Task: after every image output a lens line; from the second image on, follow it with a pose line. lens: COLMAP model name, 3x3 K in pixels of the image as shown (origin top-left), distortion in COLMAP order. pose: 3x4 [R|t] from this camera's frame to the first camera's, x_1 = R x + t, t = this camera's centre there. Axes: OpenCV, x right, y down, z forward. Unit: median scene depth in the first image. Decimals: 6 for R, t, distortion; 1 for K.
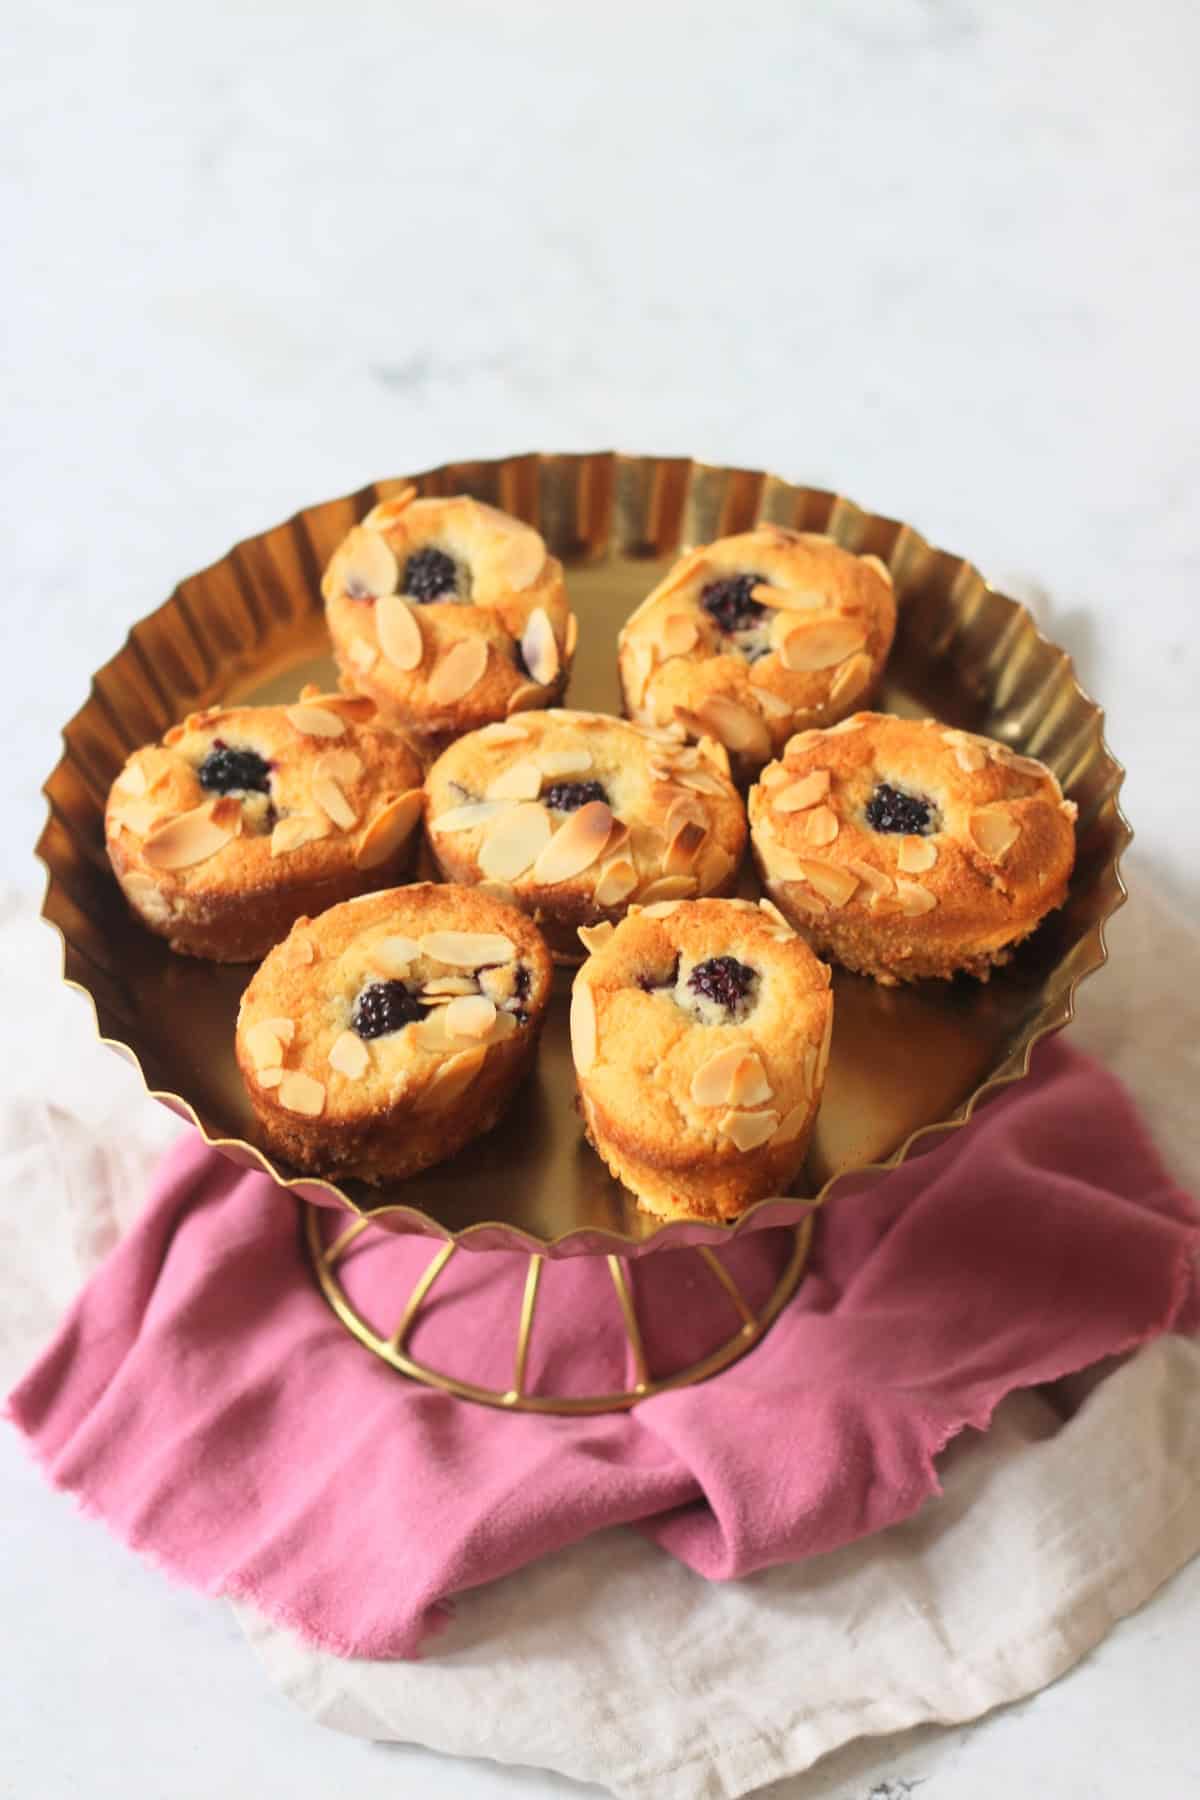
lens RADIAL K [[4584.9, 0, 600.0], [0, 4584.9, 900.0], [0, 0, 1]] dist [-0.097807, 0.197379]
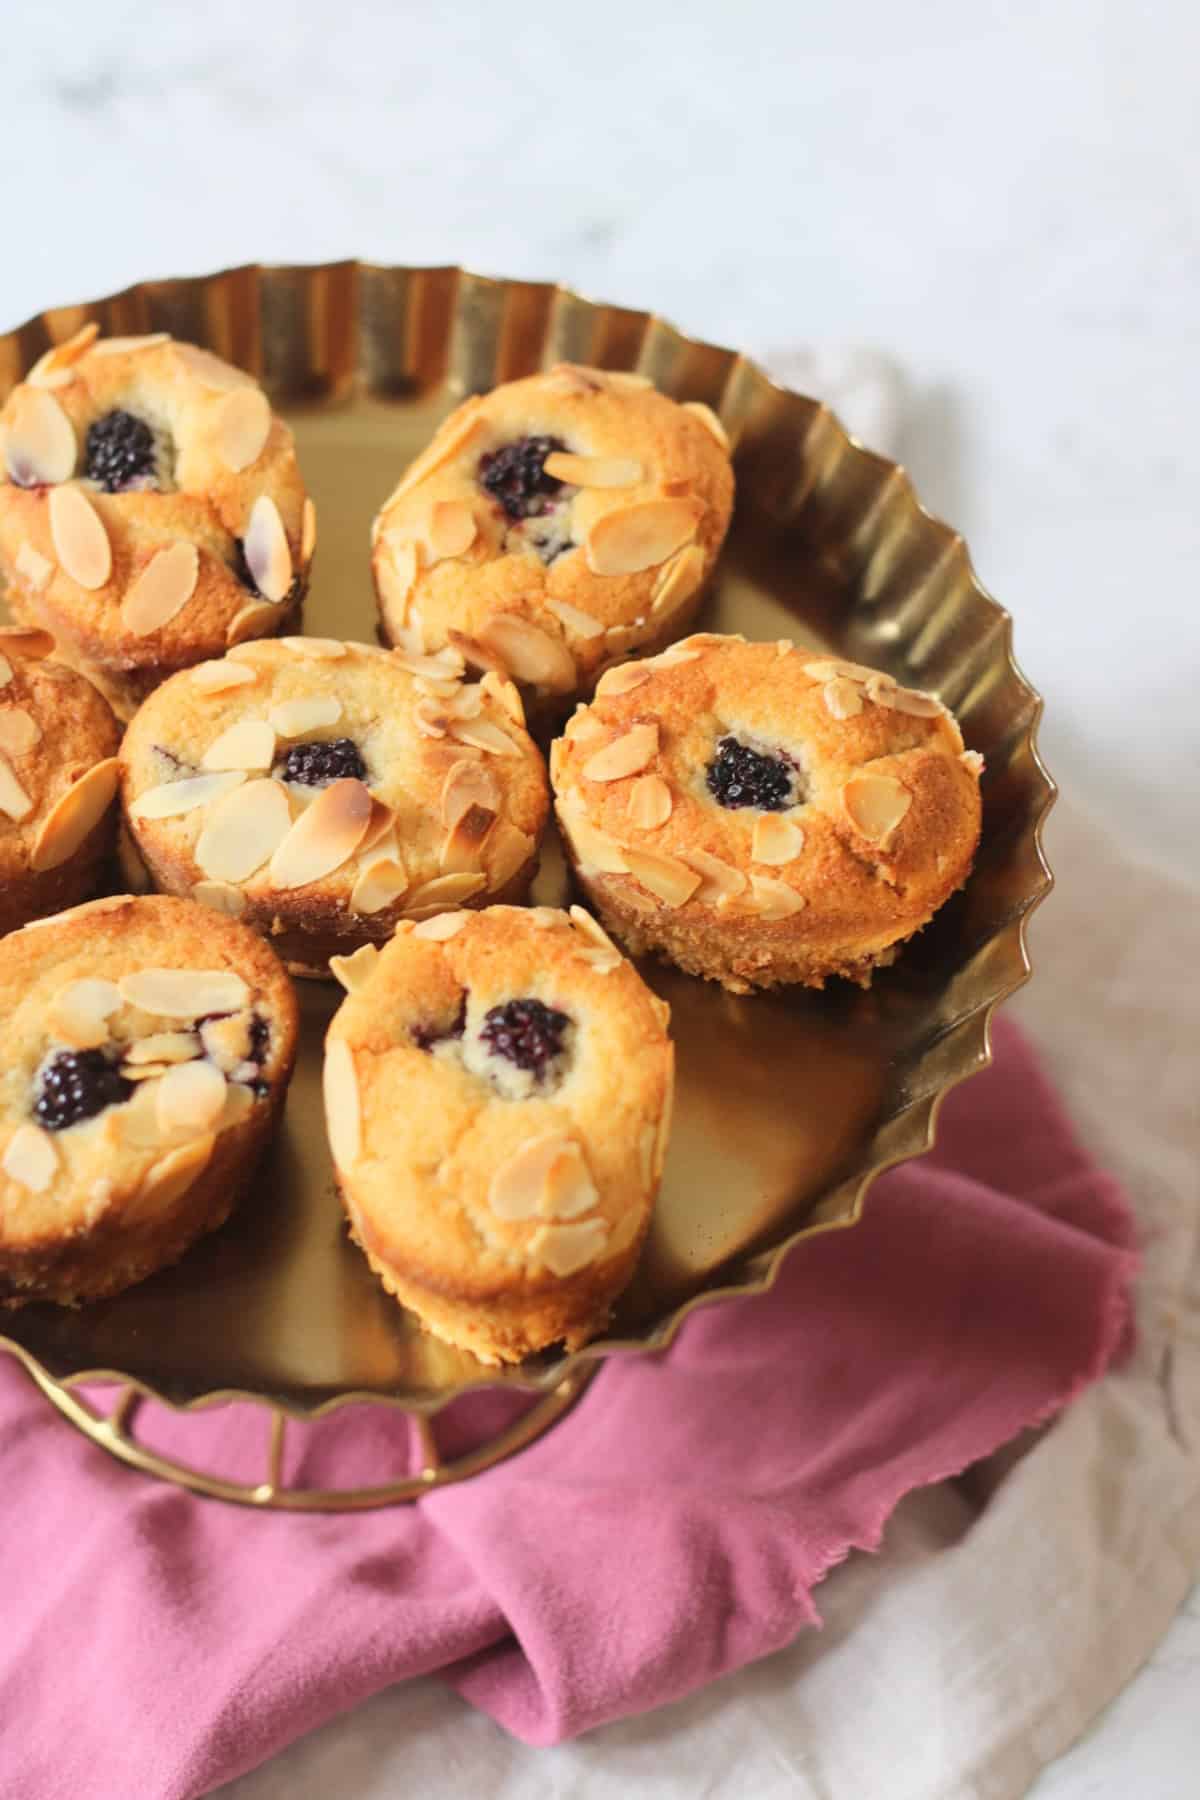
lens RADIAL K [[4584.9, 0, 600.0], [0, 4584.9, 900.0], [0, 0, 1]] dist [-0.097807, 0.197379]
pose [[0.998140, -0.032157, 0.051794, 0.000626], [0.025525, 0.991957, 0.123972, -0.093253], [-0.055364, -0.122420, 0.990933, 0.248890]]
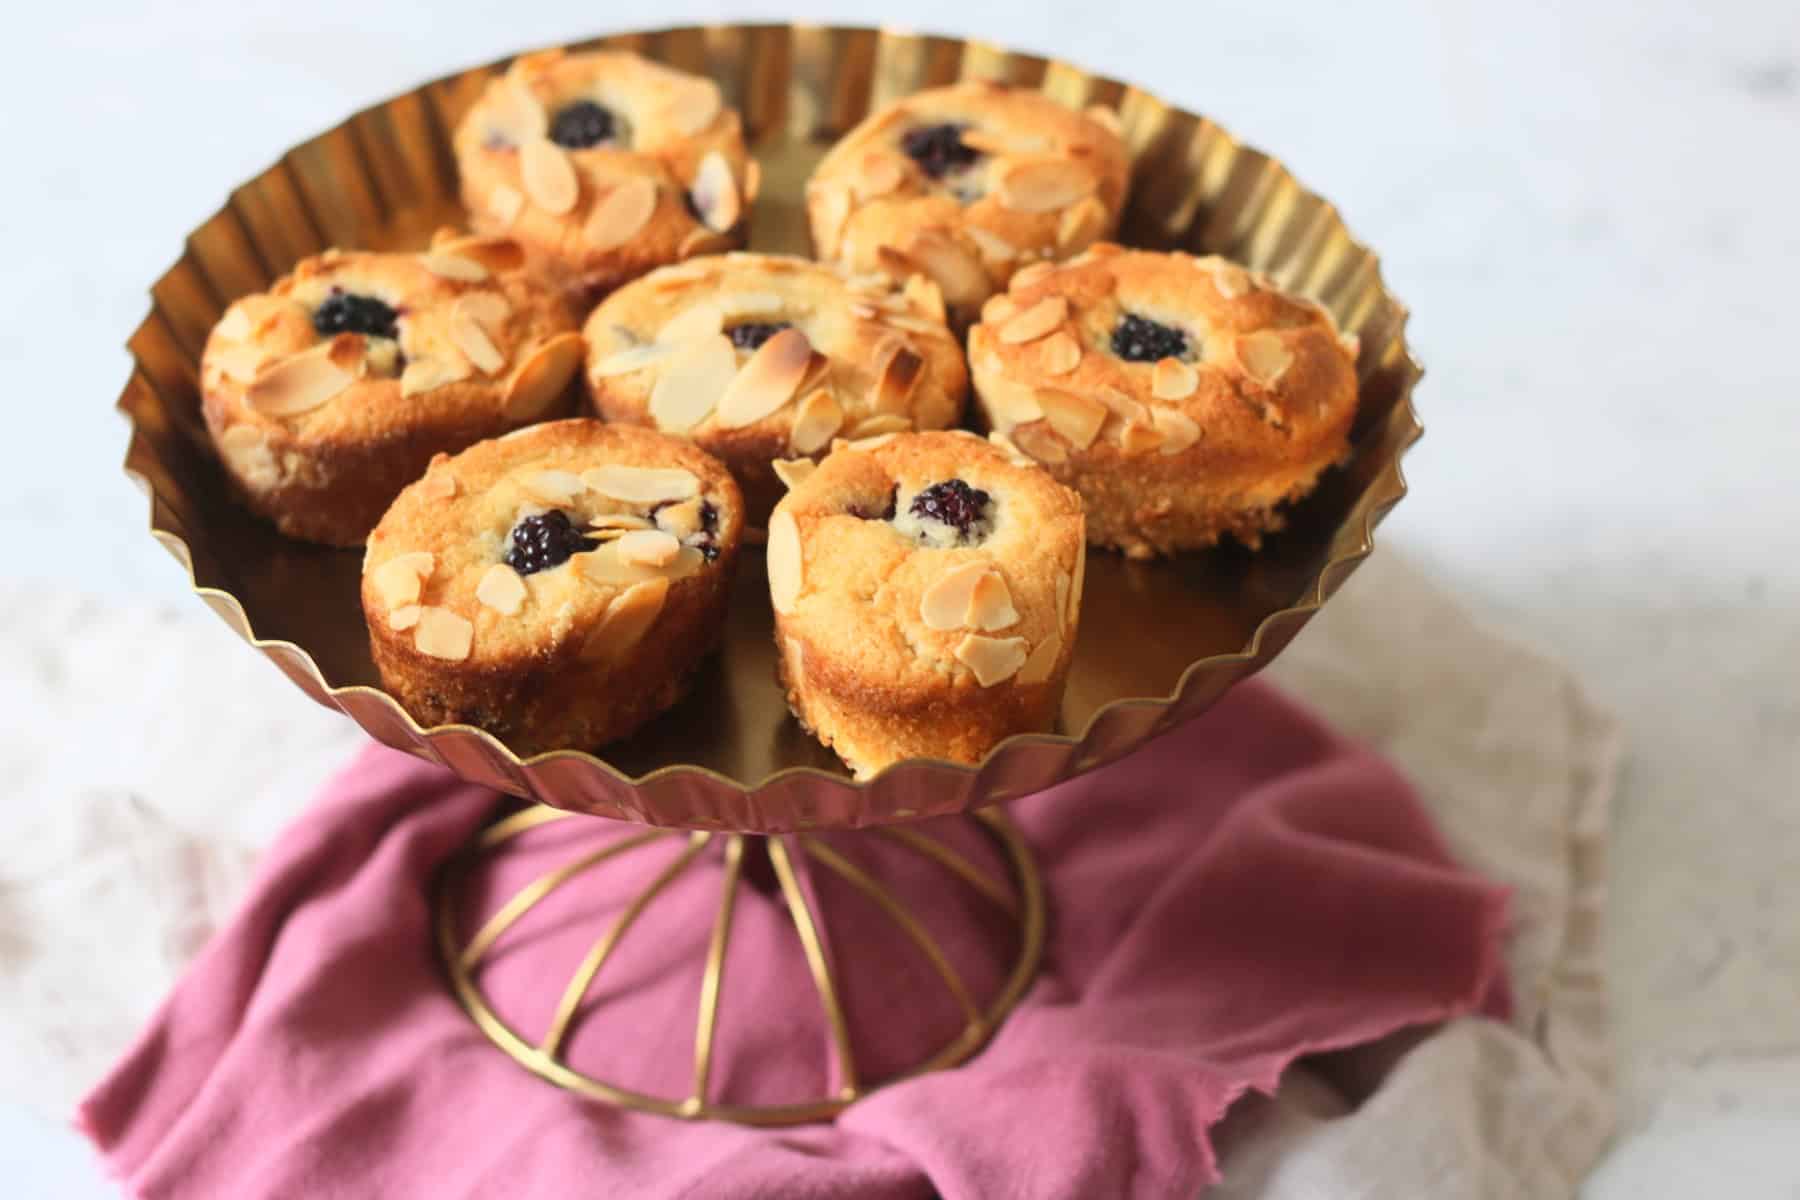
lens RADIAL K [[4584.9, 0, 900.0], [0, 4584.9, 600.0], [0, 0, 1]] dist [-0.097807, 0.197379]
pose [[0.998587, -0.013702, 0.051338, -0.024392], [0.021473, 0.987831, -0.154039, 0.155980], [-0.048603, 0.154924, 0.986730, 0.178895]]
